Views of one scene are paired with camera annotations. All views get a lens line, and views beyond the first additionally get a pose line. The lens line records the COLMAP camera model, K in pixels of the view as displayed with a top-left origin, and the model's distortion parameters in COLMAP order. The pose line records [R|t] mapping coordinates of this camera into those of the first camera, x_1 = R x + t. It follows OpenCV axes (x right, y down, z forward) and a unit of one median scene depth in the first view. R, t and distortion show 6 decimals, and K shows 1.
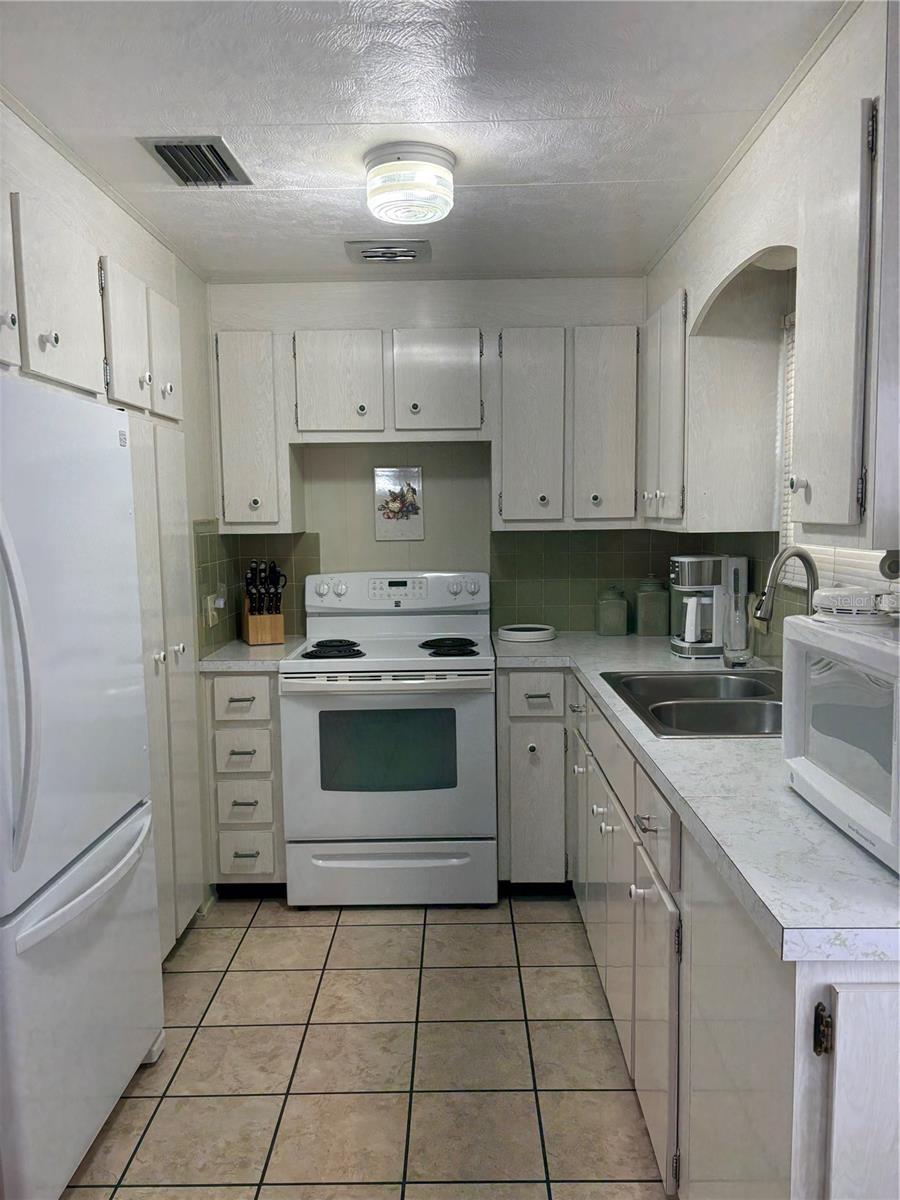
lens RADIAL K [[902.7, 0, 449.7], [0, 902.7, 597.5], [0, 0, 1]] dist [0.043978, -0.054759]
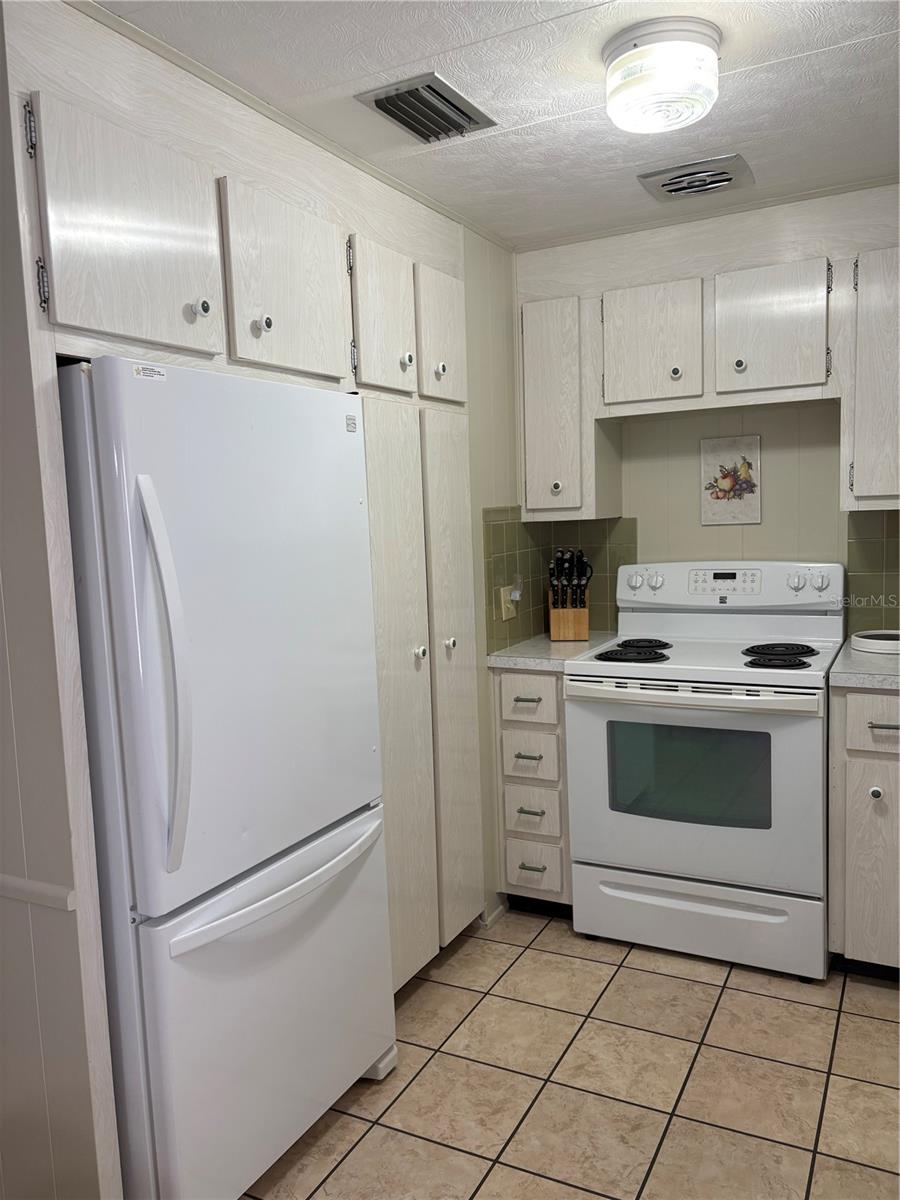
lens RADIAL K [[902.7, 0, 439.7], [0, 902.7, 596.9], [0, 0, 1]] dist [0.043978, -0.054759]
pose [[0.888516, 0.023706, -0.458232, 0.115003], [-0.016753, 0.999675, 0.019233, -0.009381], [0.458539, -0.009412, 0.888624, 0.143276]]
